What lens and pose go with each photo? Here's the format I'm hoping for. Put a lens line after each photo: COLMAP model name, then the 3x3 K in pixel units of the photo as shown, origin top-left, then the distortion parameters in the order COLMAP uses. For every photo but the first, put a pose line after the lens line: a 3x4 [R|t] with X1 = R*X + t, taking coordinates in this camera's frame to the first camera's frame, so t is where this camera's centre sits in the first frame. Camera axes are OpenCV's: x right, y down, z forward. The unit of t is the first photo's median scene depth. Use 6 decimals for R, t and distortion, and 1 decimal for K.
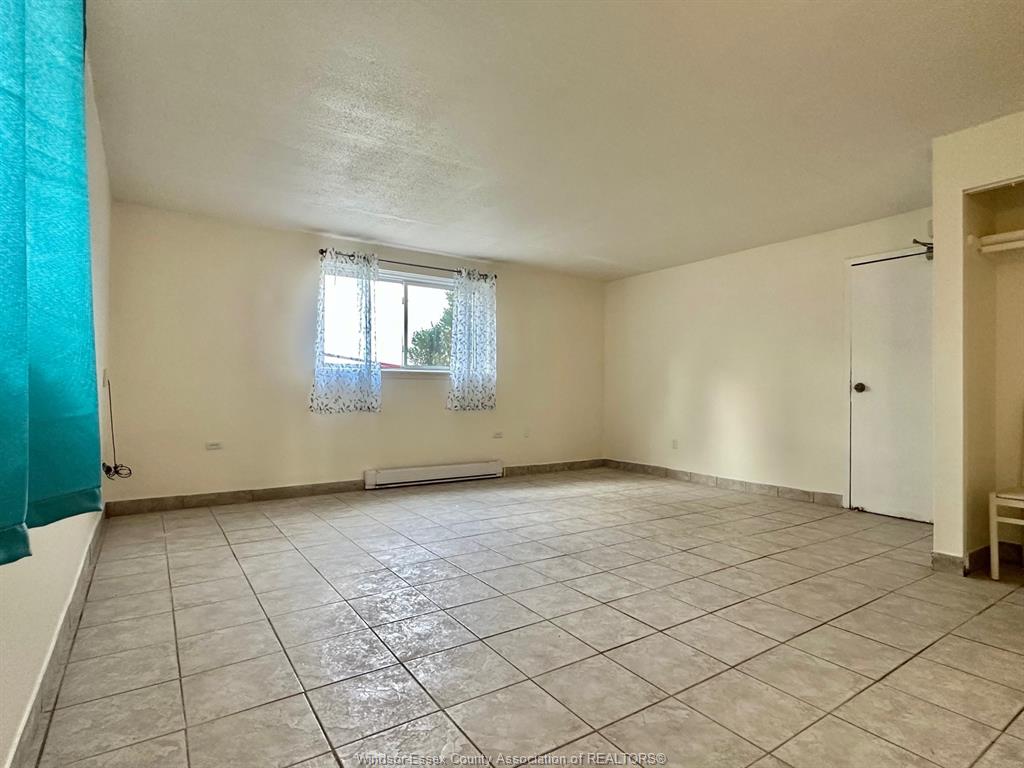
lens RADIAL K [[537.2, 0, 512.0], [0, 537.2, 384.0], [0, 0, 1]] dist [-0.001484, 0.000659]
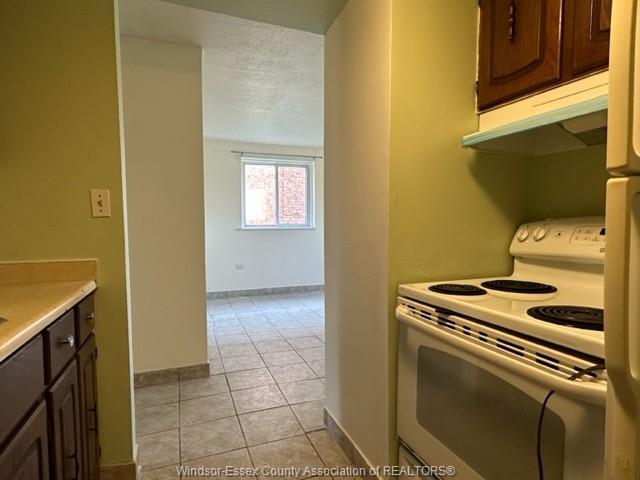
lens RADIAL K [[363.5, 0, 321.7], [0, 363.5, 247.1], [0, 0, 1]] dist [0.002428, -0.000886]
pose [[-0.227111, 0.060184, -0.972007, 1.481213], [0.015233, 0.998186, 0.058246, -0.040233], [0.973750, -0.001579, -0.227616, 0.841122]]
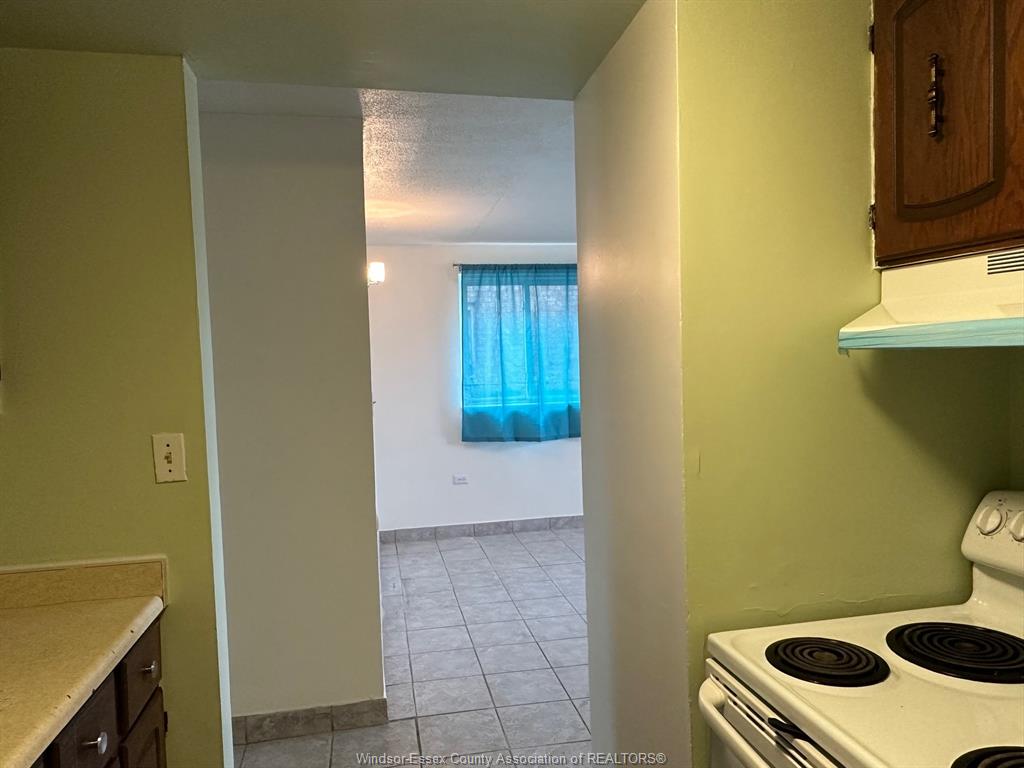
lens RADIAL K [[709.6, 0, 517.7], [0, 709.6, 395.4], [0, 0, 1]] dist [-0.002798, -0.000548]
pose [[-0.383764, 0.051406, -0.921999, 1.464165], [0.041641, 0.998397, 0.038333, -0.127282], [0.922492, -0.023682, -0.385290, 0.891050]]
